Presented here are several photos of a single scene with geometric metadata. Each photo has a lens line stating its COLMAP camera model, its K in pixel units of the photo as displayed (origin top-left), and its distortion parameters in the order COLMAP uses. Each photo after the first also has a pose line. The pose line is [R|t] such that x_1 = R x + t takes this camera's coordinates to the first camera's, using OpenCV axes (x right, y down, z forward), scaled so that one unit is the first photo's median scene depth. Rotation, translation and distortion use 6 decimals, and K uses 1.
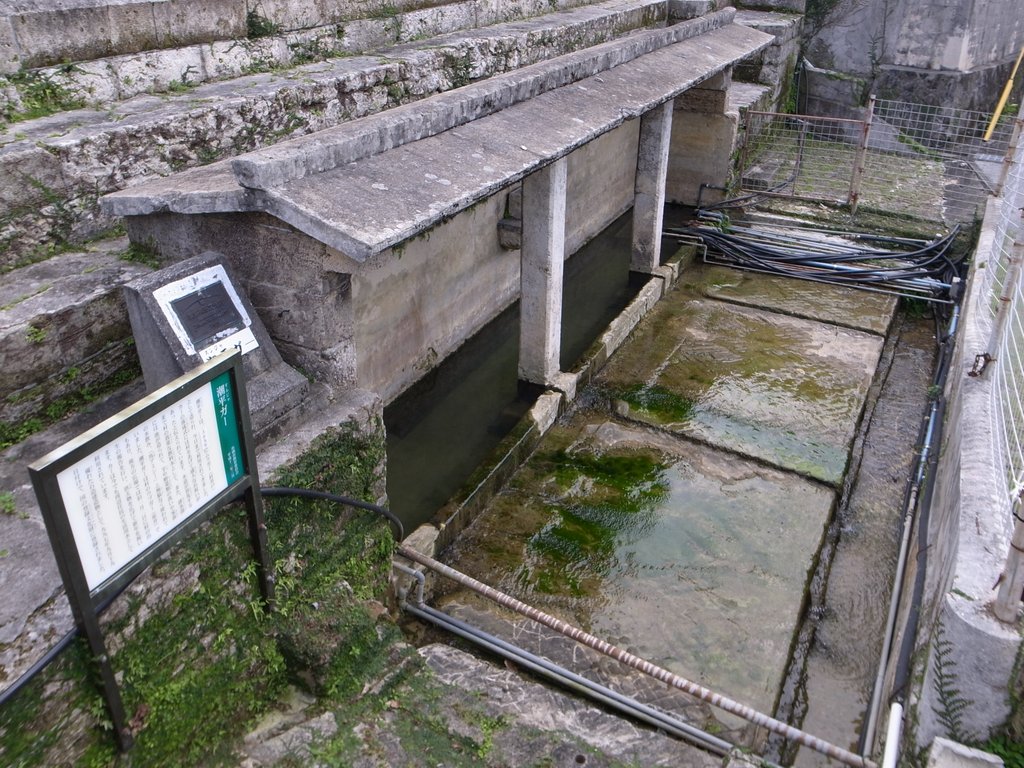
lens RADIAL K [[829.8, 0, 512.0], [0, 829.8, 384.0], [0, 0, 1]] dist [-0.026921, -0.001666]
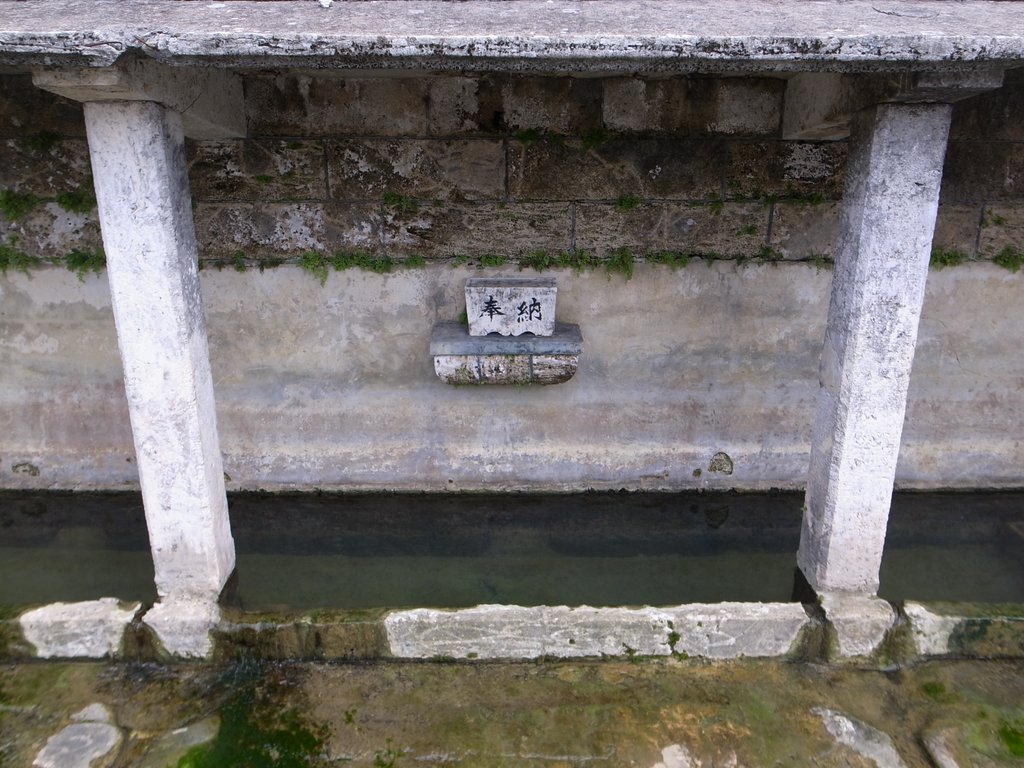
lens RADIAL K [[829.8, 0, 512.0], [0, 829.8, 384.0], [0, 0, 1]] dist [-0.026921, -0.001666]
pose [[0.445367, 0.289534, -0.847242, 0.477834], [-0.438912, 0.895372, 0.075261, -0.224360], [0.780387, 0.338346, 0.525849, 0.776336]]
